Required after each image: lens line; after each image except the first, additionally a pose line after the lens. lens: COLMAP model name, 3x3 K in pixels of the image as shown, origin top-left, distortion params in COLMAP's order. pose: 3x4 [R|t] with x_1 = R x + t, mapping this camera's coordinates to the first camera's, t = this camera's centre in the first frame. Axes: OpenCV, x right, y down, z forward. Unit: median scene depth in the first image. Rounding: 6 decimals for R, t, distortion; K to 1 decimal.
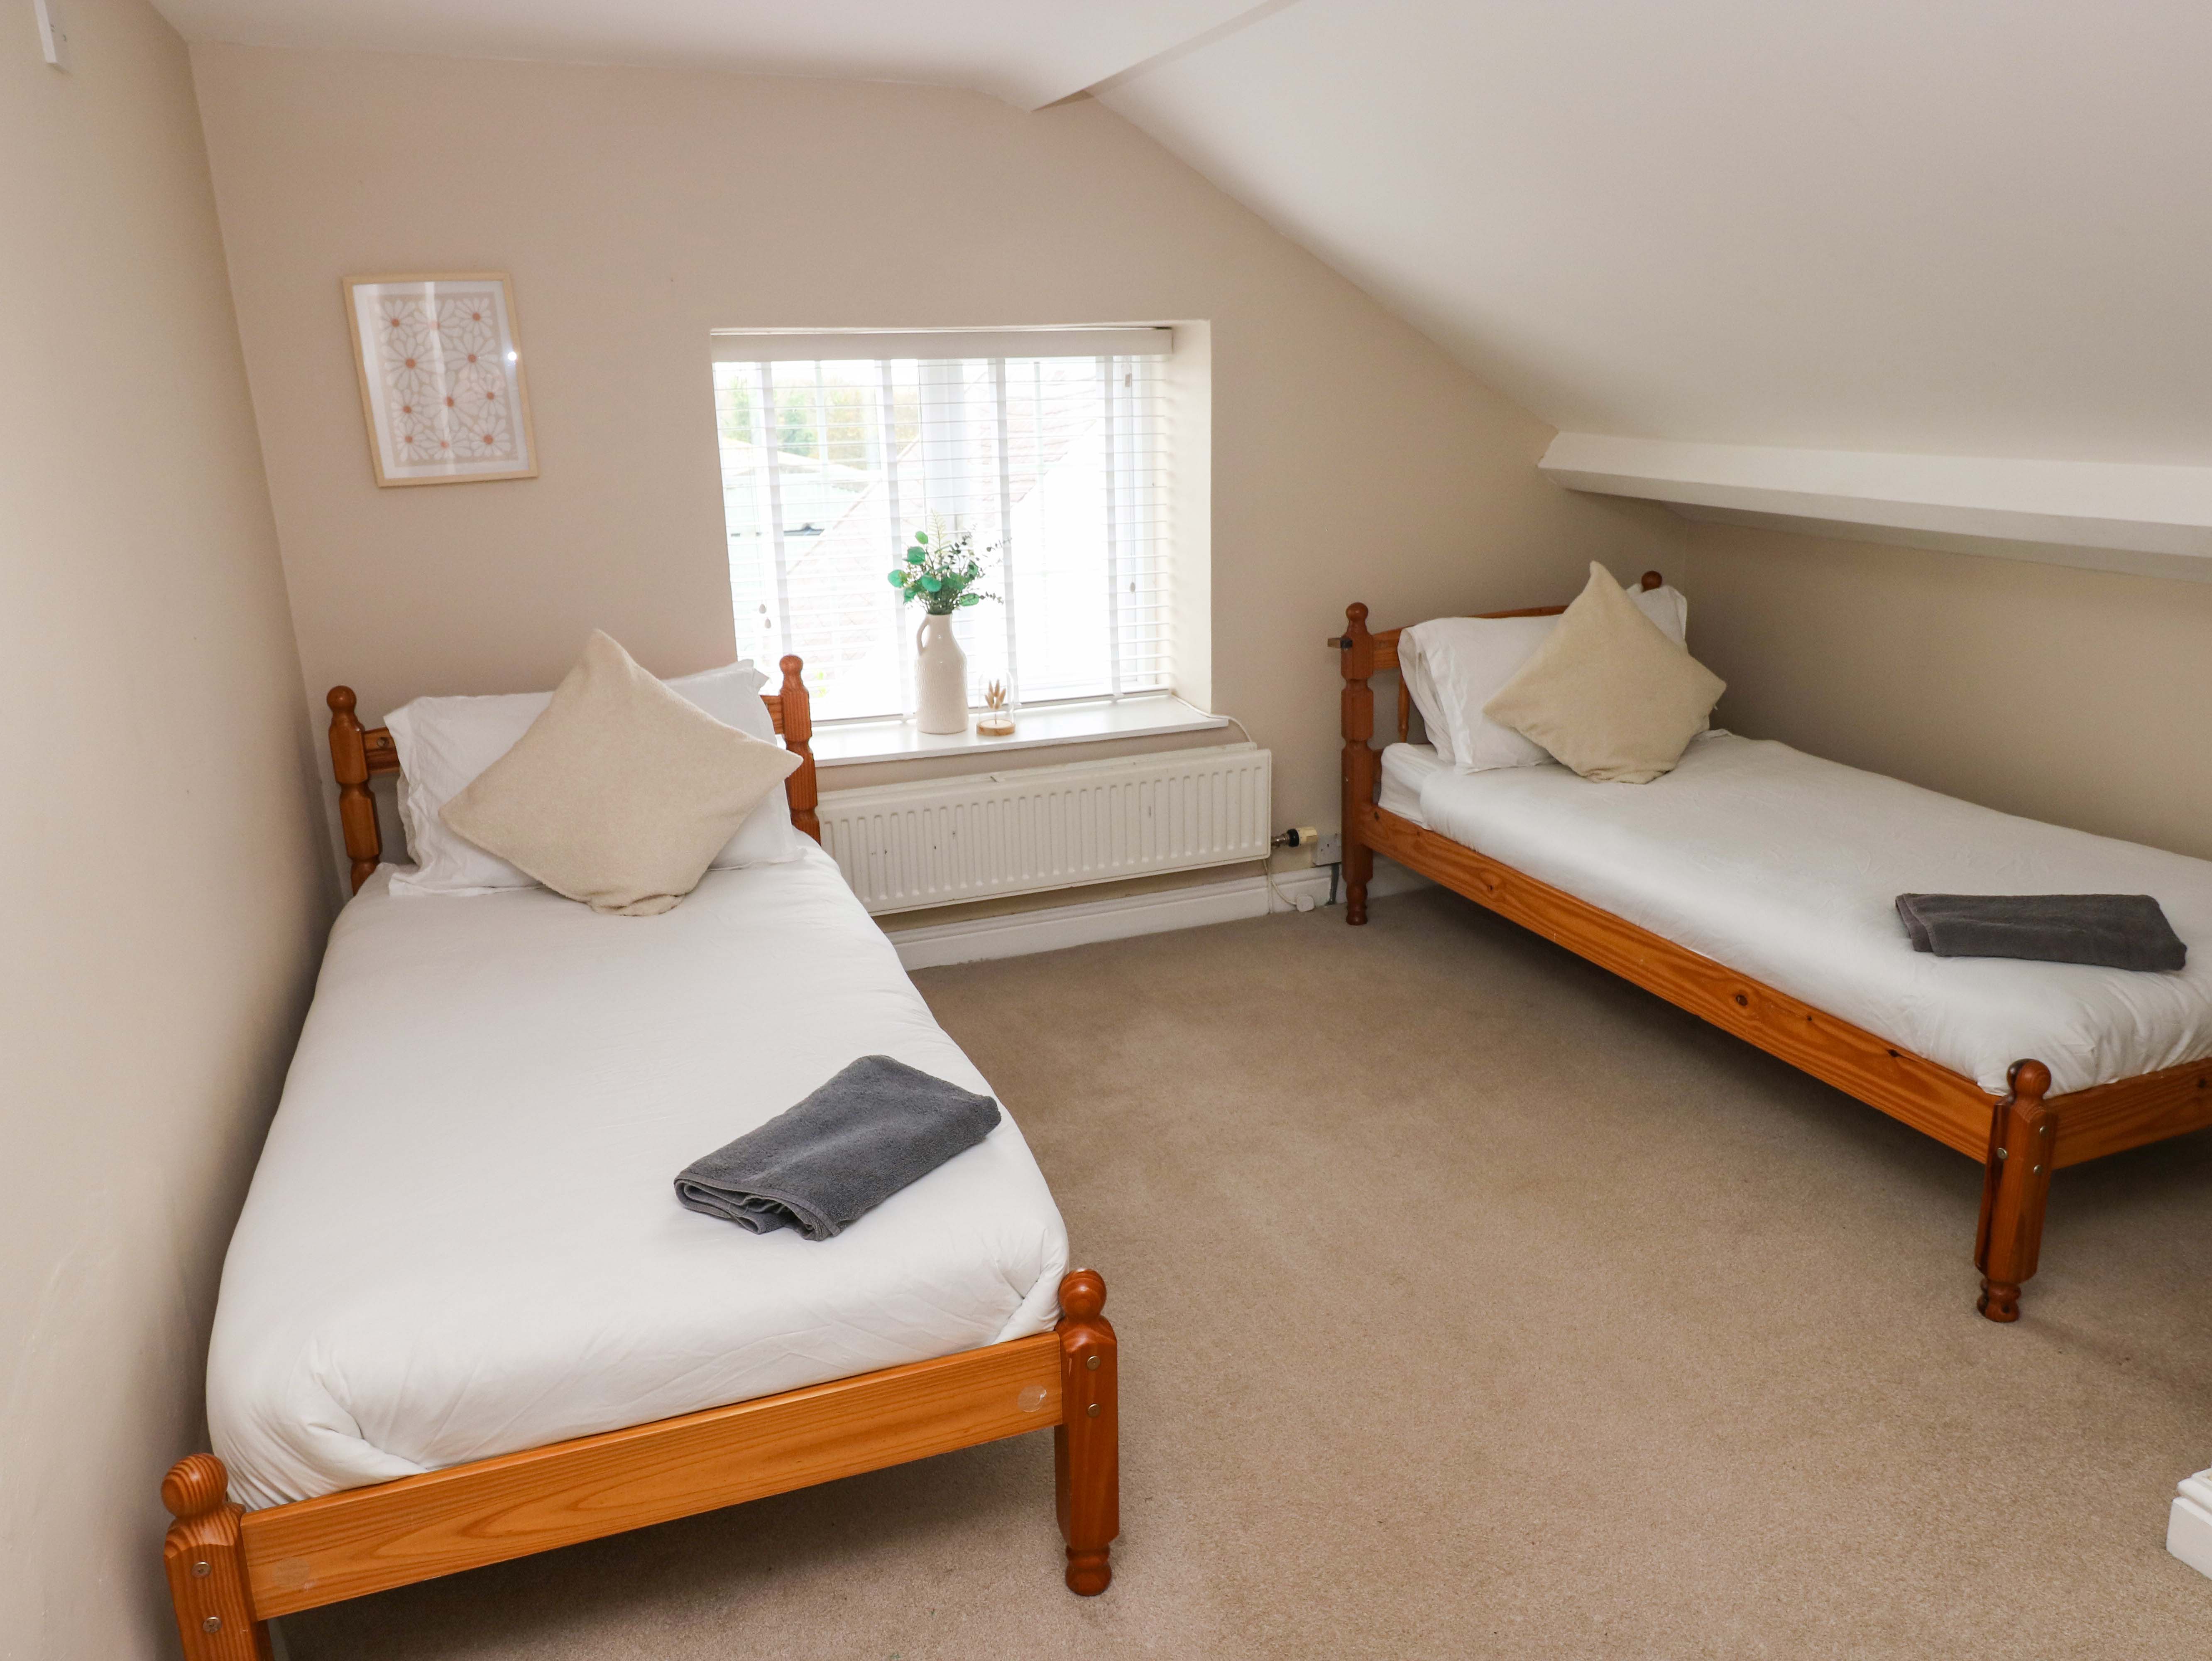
lens RADIAL K [[1458.4, 0, 1106.0], [0, 1458.4, 830.5], [0, 0, 1]] dist [0.001707, 0.001605]
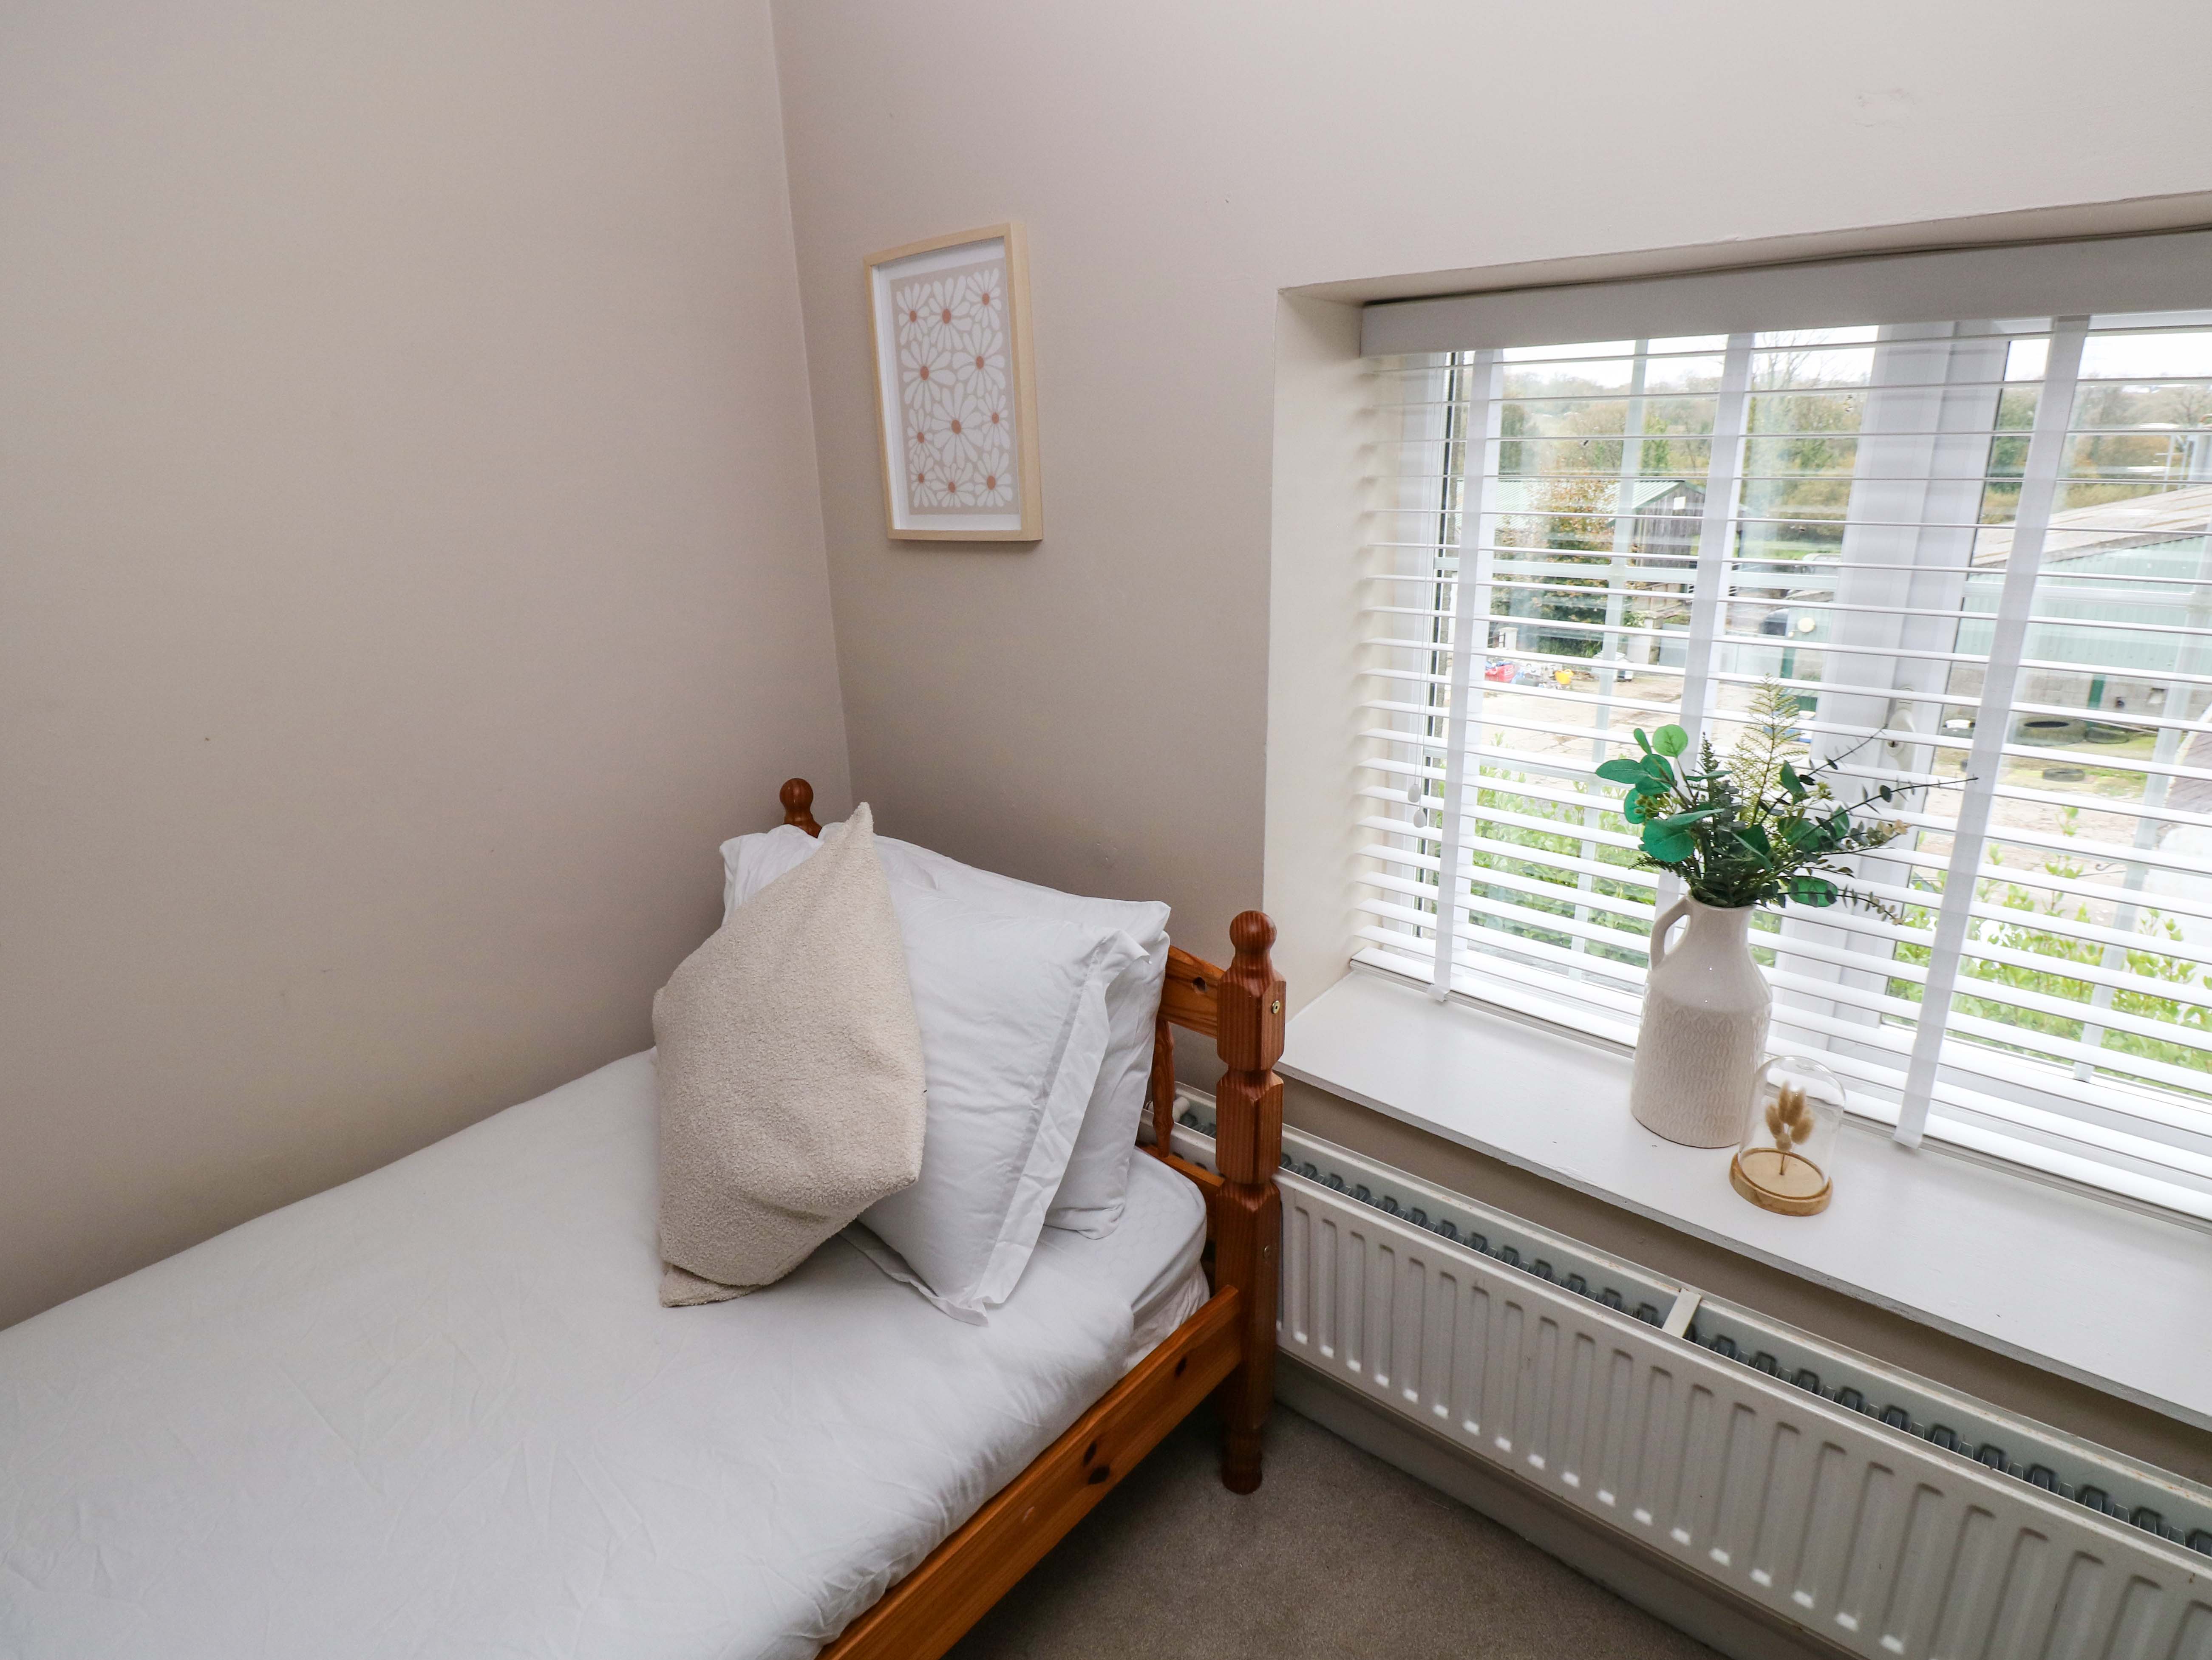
lens RADIAL K [[1197.0, 0, 1106.0], [0, 1197.0, 830.0], [0, 0, 1]] dist [-0.011159, -0.000271]
pose [[0.477902, 0.293099, -0.828072, 0.097193], [-0.237622, 0.950680, 0.199359, -0.199477], [0.845663, 0.101494, 0.523978, 0.644684]]
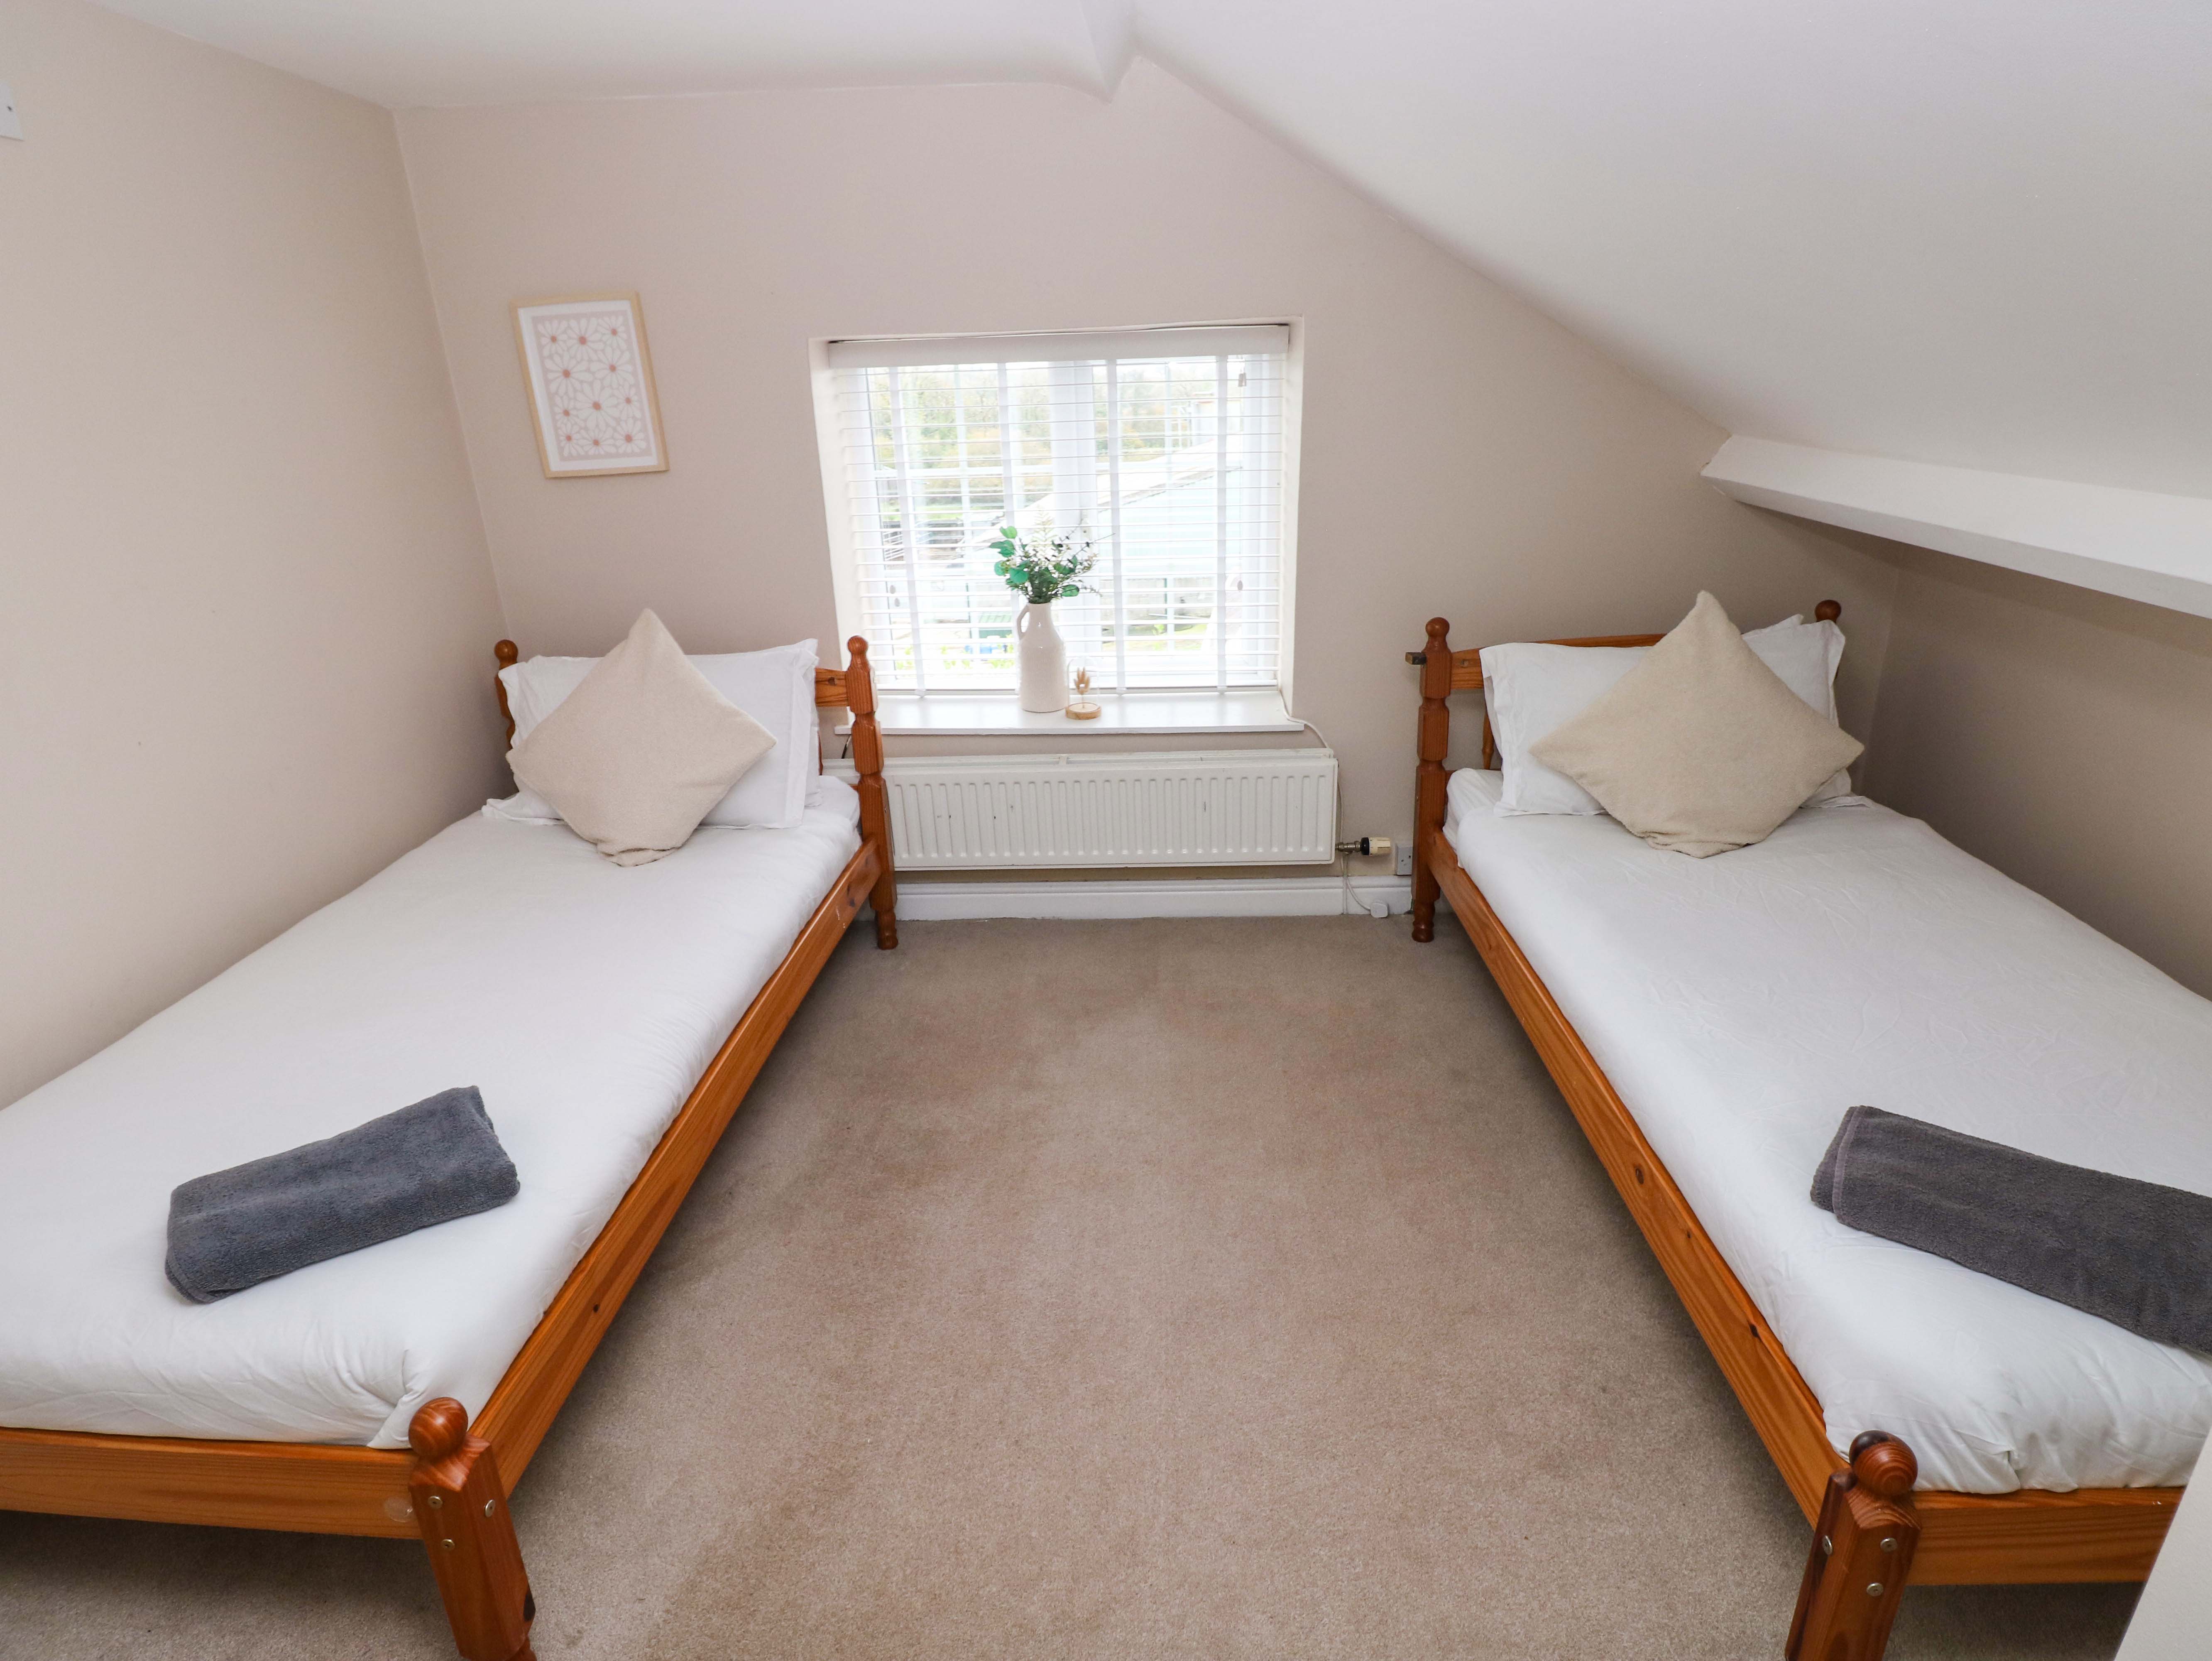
lens RADIAL K [[1113.0, 0, 1106.0], [0, 1113.0, 830.5], [0, 0, 1]] dist [-0.000214, -0.008381]
pose [[0.922722, 0.136259, -0.360581, 0.256540], [-0.103275, 0.988628, 0.109311, -0.076793], [0.371375, -0.063625, 0.926301, 0.239425]]
